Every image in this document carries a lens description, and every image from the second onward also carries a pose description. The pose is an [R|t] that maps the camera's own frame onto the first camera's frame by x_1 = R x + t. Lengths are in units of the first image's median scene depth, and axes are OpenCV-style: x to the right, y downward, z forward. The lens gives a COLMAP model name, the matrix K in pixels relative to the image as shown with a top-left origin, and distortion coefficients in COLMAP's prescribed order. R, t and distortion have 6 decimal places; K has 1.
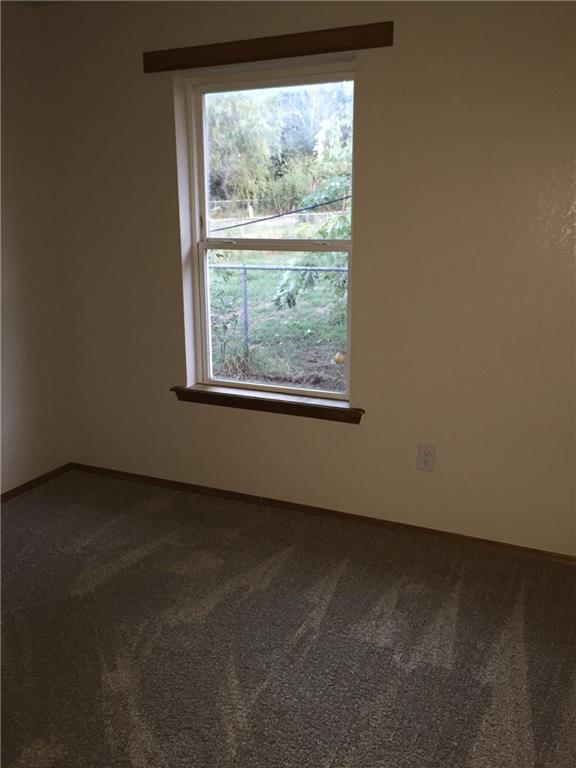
lens RADIAL K [[672.9, 0, 288.0], [0, 672.9, 384.0], [0, 0, 1]] dist [0.053724, -0.013602]
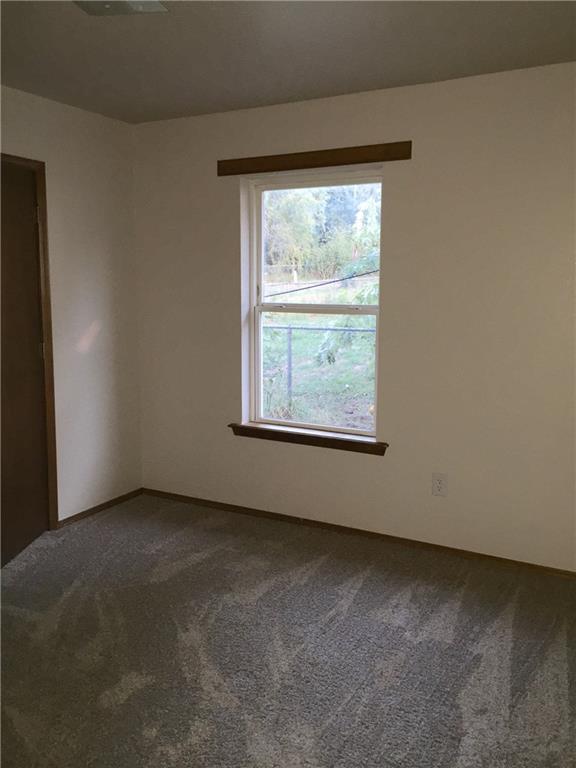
lens RADIAL K [[672.9, 0, 288.0], [0, 672.9, 384.0], [0, 0, 1]] dist [0.053724, -0.013602]
pose [[0.997969, 0.017423, -0.061270, 0.005826], [-0.022851, 0.995767, -0.089024, 0.042323], [0.059459, 0.090243, 0.994143, -0.220699]]
